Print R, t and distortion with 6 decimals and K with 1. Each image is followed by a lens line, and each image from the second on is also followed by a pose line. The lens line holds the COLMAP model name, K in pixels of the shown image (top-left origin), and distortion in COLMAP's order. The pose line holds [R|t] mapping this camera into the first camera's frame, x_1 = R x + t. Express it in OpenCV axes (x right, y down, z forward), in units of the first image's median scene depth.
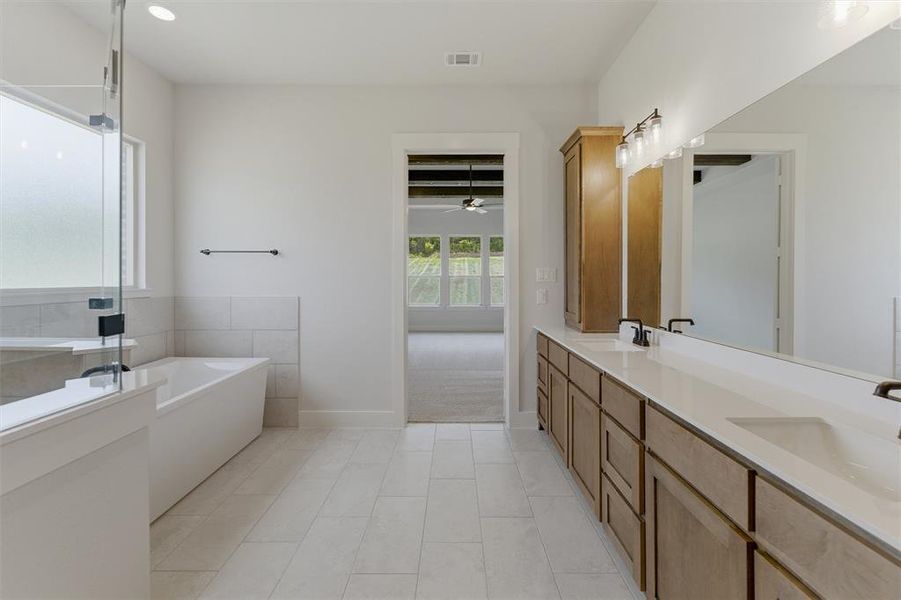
lens RADIAL K [[376.2, 0, 453.4], [0, 376.2, 282.8], [0, 0, 1]] dist [0.001173, 0.000241]
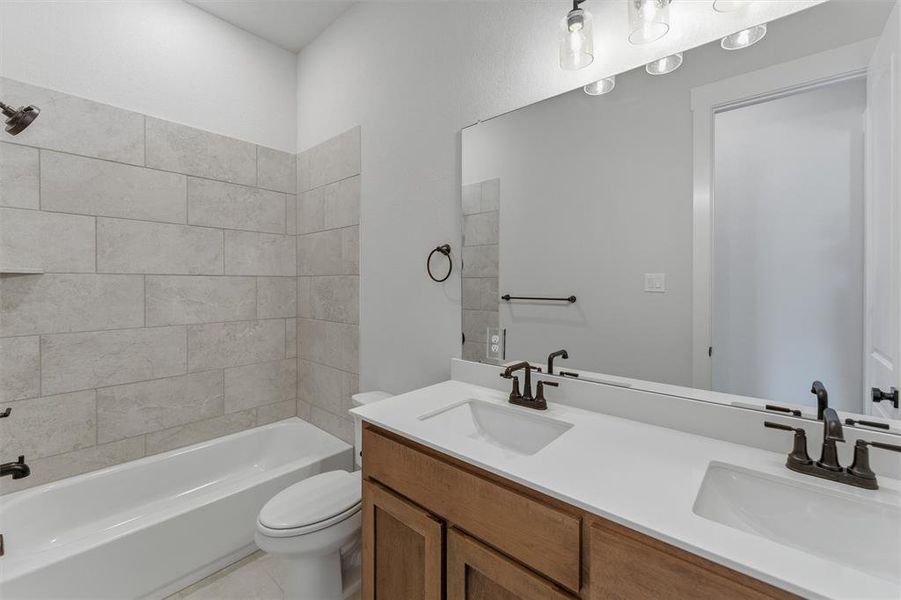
lens RADIAL K [[359.7, 0, 450.5], [0, 359.7, 300.0], [0, 0, 1]] dist [-0.001629, -0.000256]
pose [[0.663192, -0.019428, 0.748197, -0.001703], [0.016227, 0.999801, 0.011579, -0.007085], [-0.748273, 0.004462, 0.663375, 0.550279]]
